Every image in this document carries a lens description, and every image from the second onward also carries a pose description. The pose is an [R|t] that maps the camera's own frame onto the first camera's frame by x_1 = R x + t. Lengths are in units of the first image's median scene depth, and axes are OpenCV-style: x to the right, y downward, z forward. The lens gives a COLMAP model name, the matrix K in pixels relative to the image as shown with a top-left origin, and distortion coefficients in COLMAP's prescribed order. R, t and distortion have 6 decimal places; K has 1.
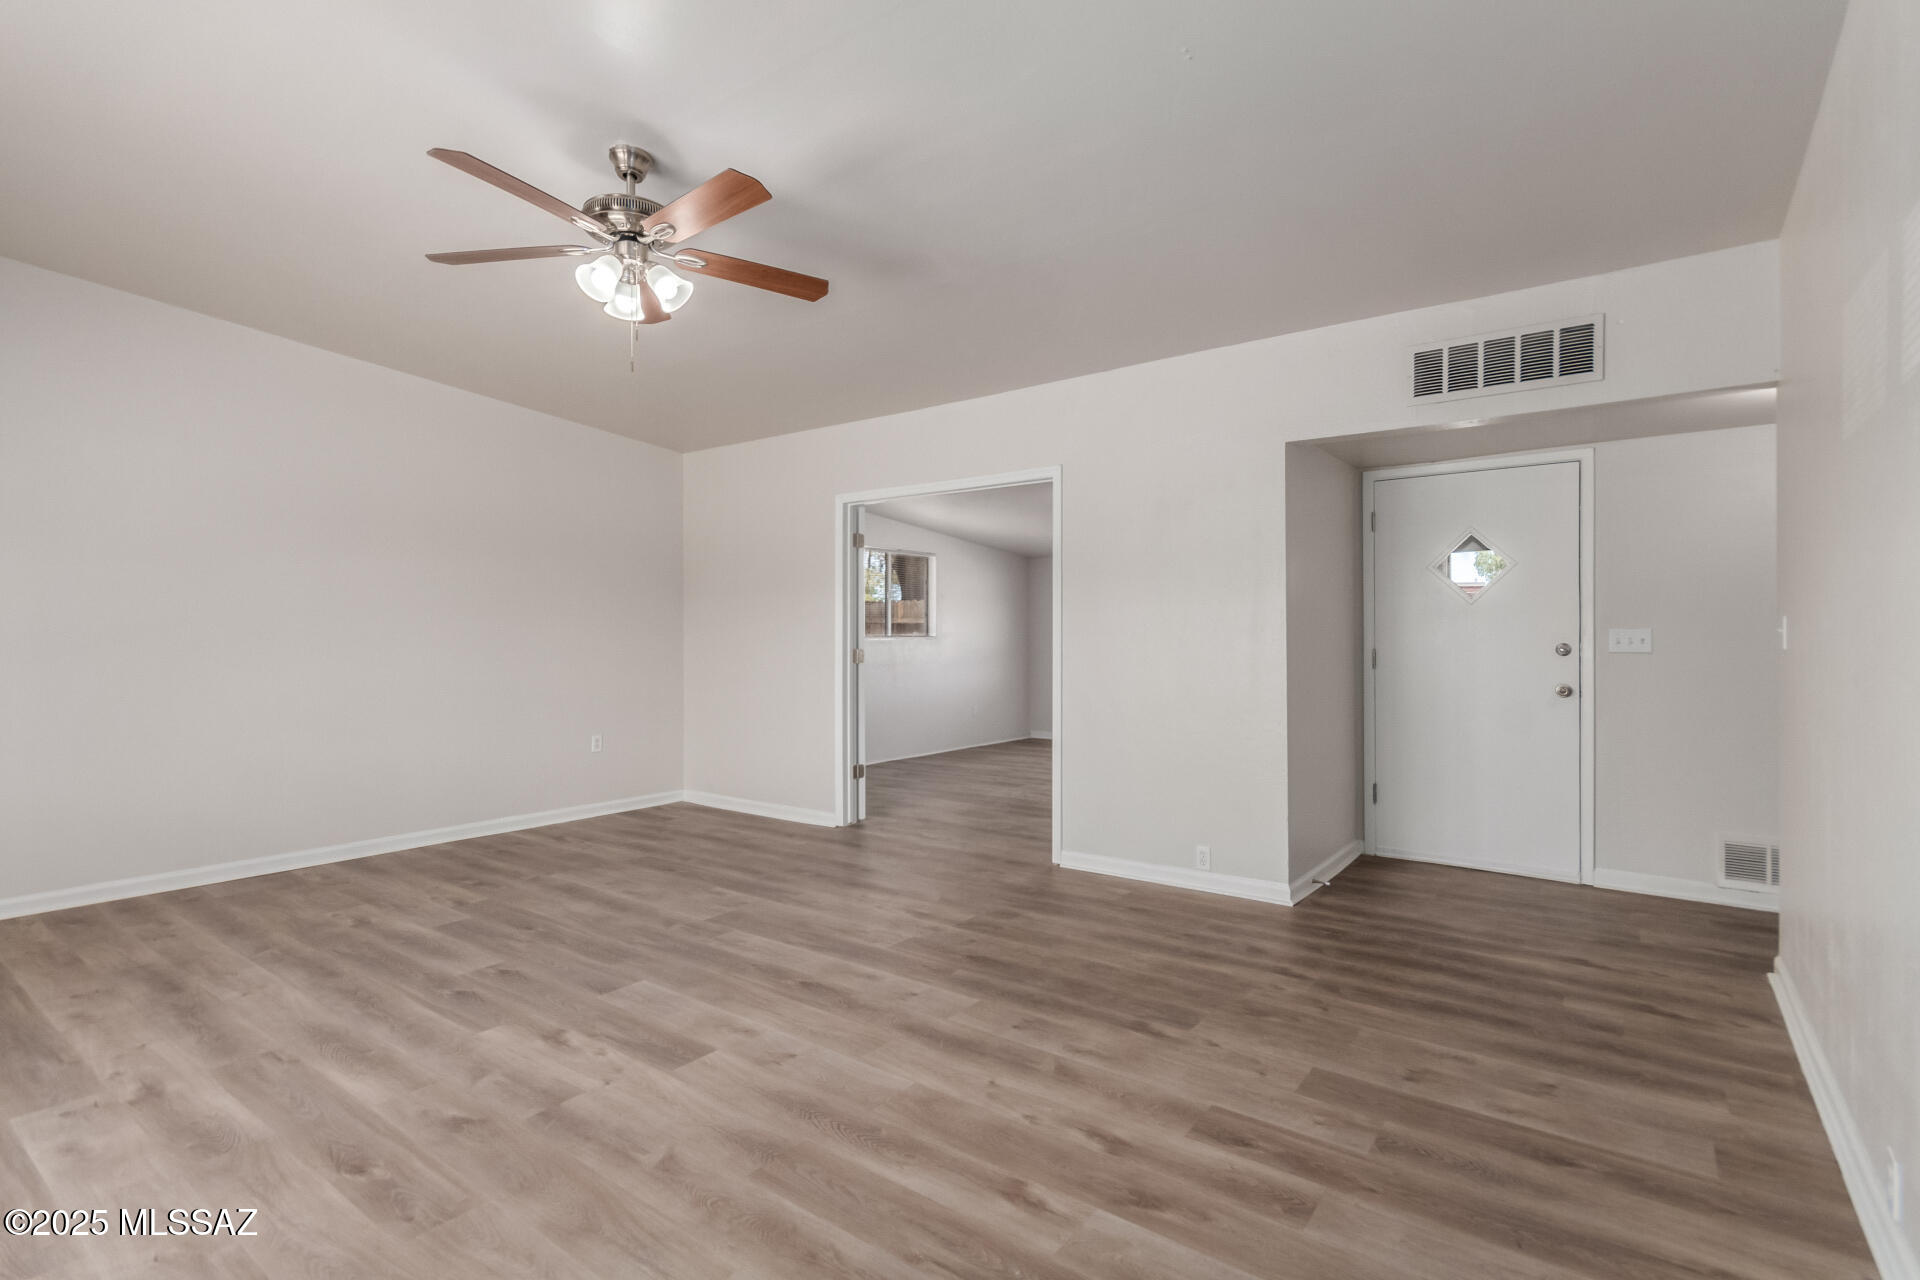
lens RADIAL K [[895.6, 0, 972.0], [0, 895.6, 635.2], [0, 0, 1]] dist [0.006398, 0.000711]
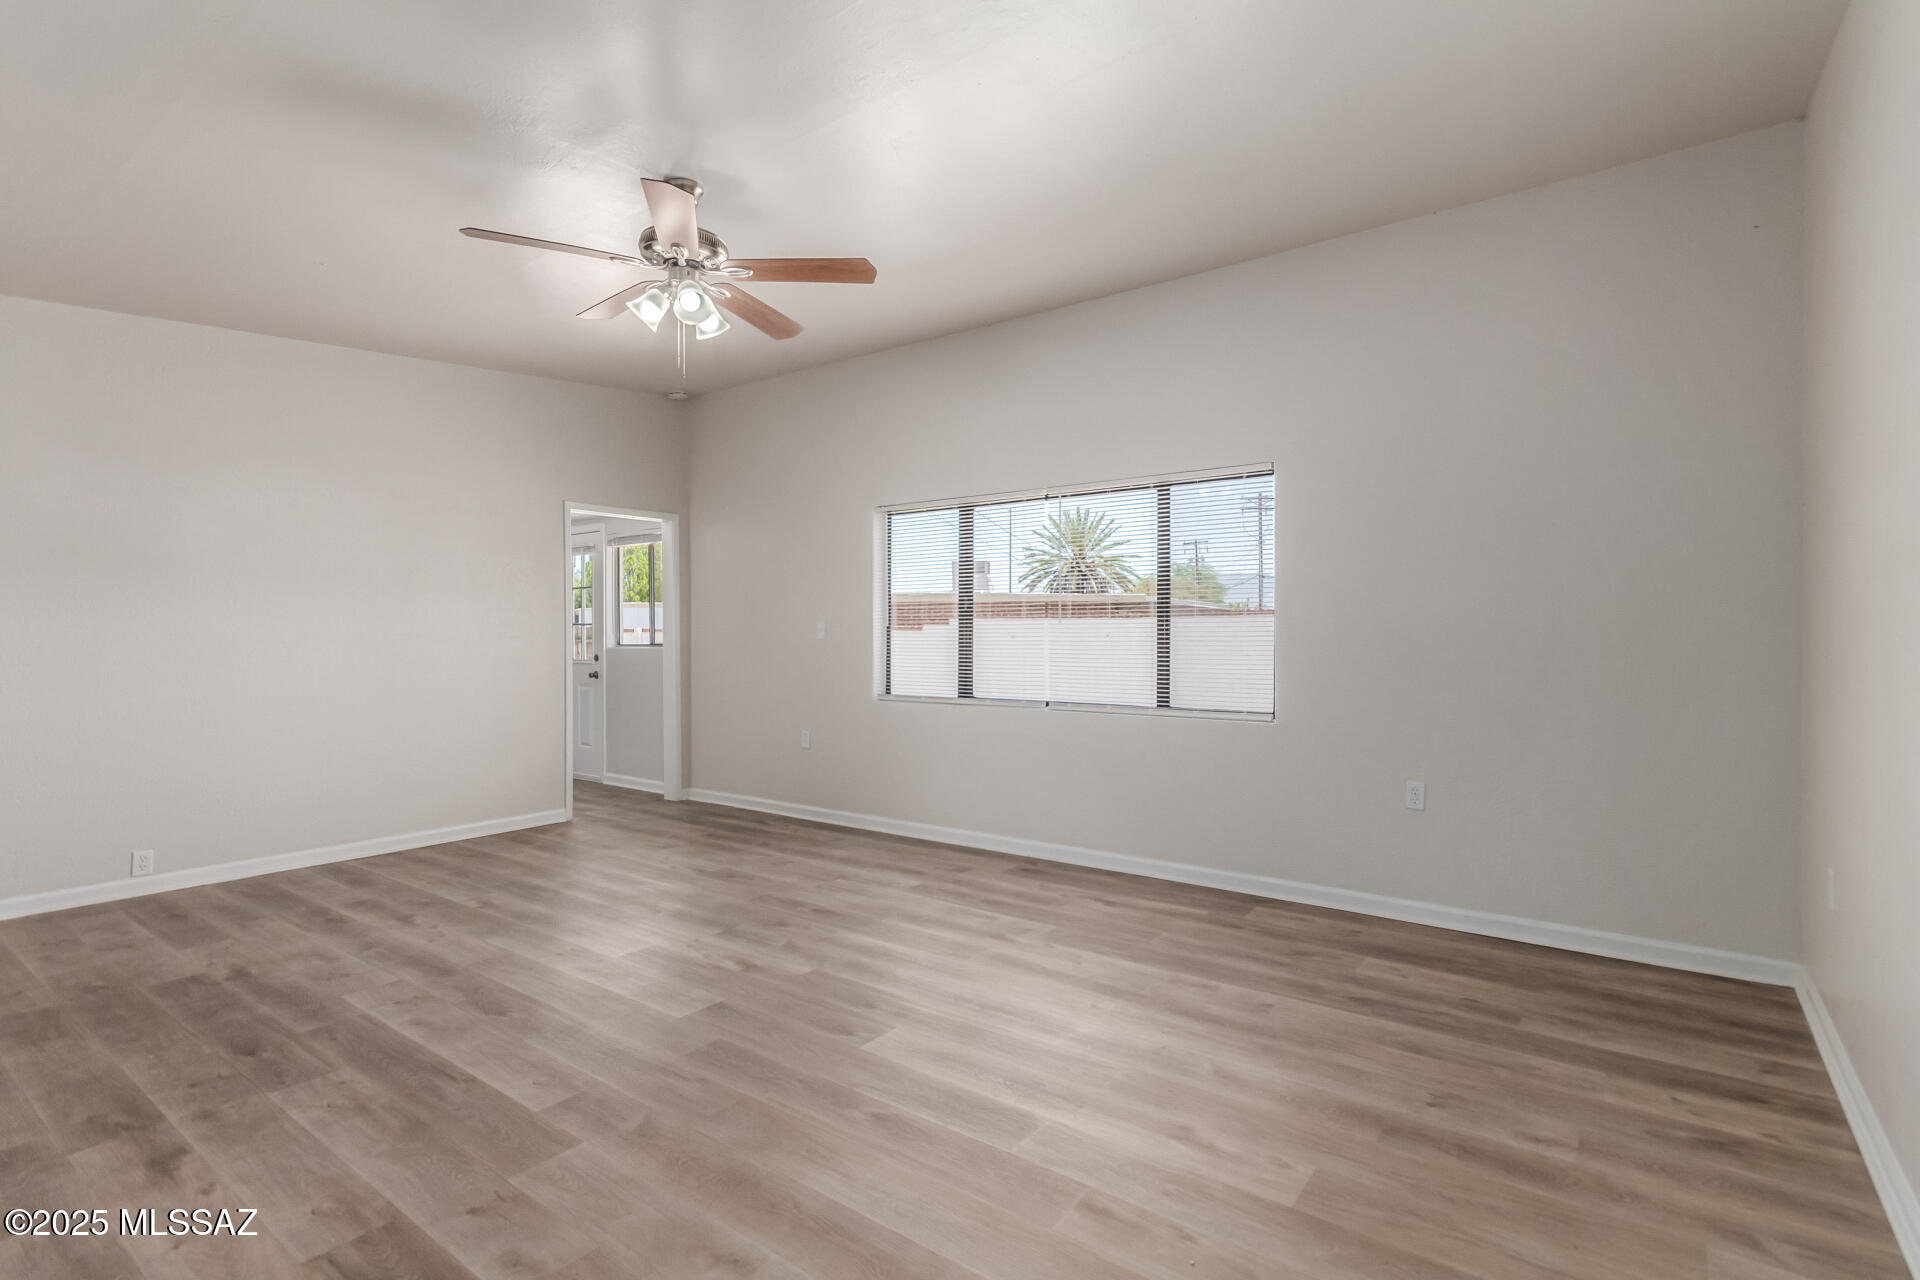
lens RADIAL K [[904.3, 0, 960.0], [0, 904.3, 640.0], [0, 0, 1]] dist [0.014324, -0.007109]
pose [[-0.999900, 0.003841, 0.013628, -0.738620], [0.003841, 0.999993, 0.000001, 0.014171], [-0.013628, 0.000053, -0.999907, 2.127131]]
